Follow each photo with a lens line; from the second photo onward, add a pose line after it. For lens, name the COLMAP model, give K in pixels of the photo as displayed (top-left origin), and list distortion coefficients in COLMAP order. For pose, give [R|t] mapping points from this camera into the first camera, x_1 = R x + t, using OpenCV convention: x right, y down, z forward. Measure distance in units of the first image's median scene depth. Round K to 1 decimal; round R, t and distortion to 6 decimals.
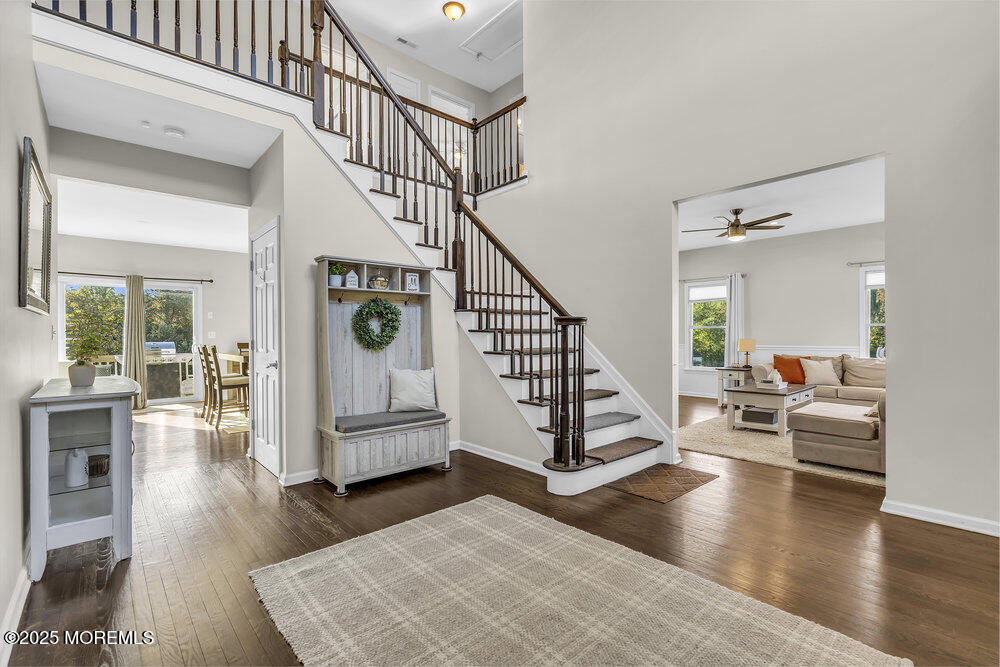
lens RADIAL K [[451.4, 0, 499.9], [0, 451.4, 337.3], [0, 0, 1]] dist [-0.001404, 0.000139]
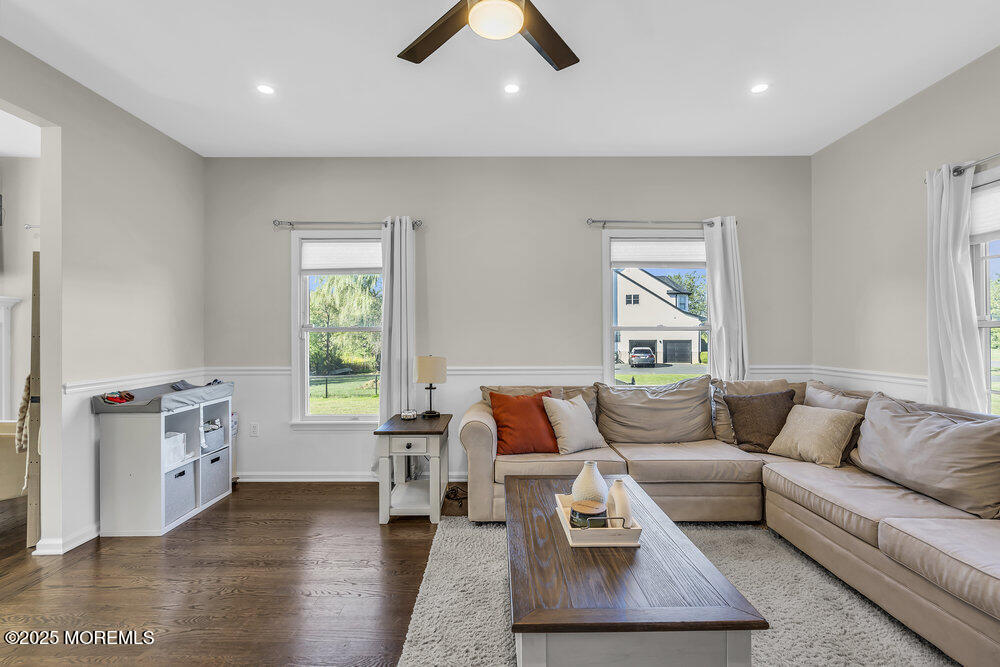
lens RADIAL K [[391.8, 0, 500.0], [0, 391.8, 333.5], [0, 0, 1]] dist [-0.000344, 0.000013]
pose [[0.662658, 0.004174, 0.748910, 0.312008], [-0.001273, 0.999989, -0.004447, -0.016471], [-0.748921, 0.001994, 0.662656, 0.723700]]
